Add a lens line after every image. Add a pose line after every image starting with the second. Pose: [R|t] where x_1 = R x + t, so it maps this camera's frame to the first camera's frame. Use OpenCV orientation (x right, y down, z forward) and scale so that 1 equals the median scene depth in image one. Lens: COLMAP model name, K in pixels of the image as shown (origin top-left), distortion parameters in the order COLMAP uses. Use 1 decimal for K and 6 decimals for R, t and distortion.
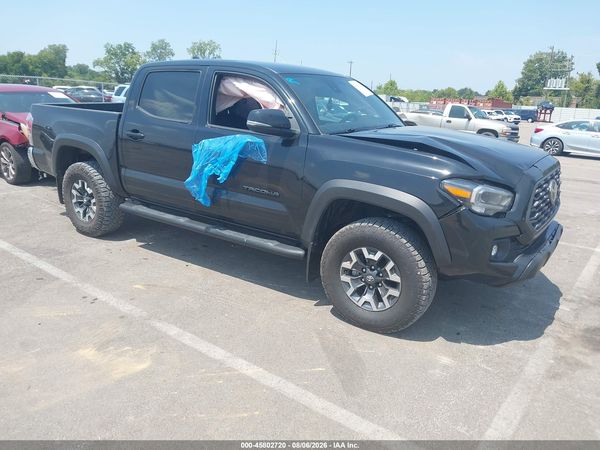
lens RADIAL K [[474.2, 0, 294.5], [0, 474.2, 221.4], [0, 0, 1]] dist [0.025739, -0.036545]
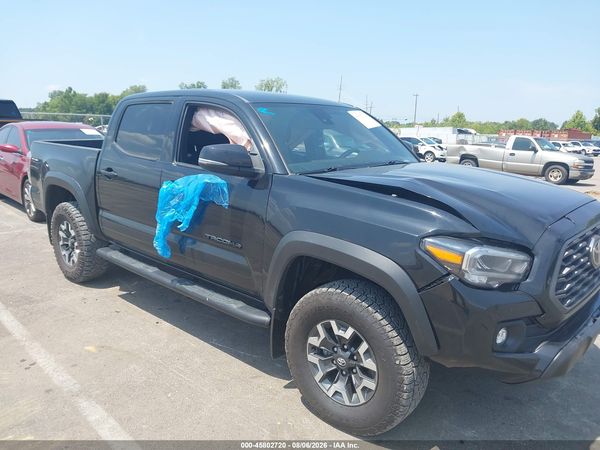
lens RADIAL K [[474.2, 0, 296.5], [0, 474.2, 222.1], [0, 0, 1]] dist [0.025739, -0.036545]
pose [[0.991211, 0.011866, -0.131760, 0.162391], [-0.020622, 0.997653, -0.065295, -0.045776], [0.130676, 0.067439, 0.989129, 0.188527]]
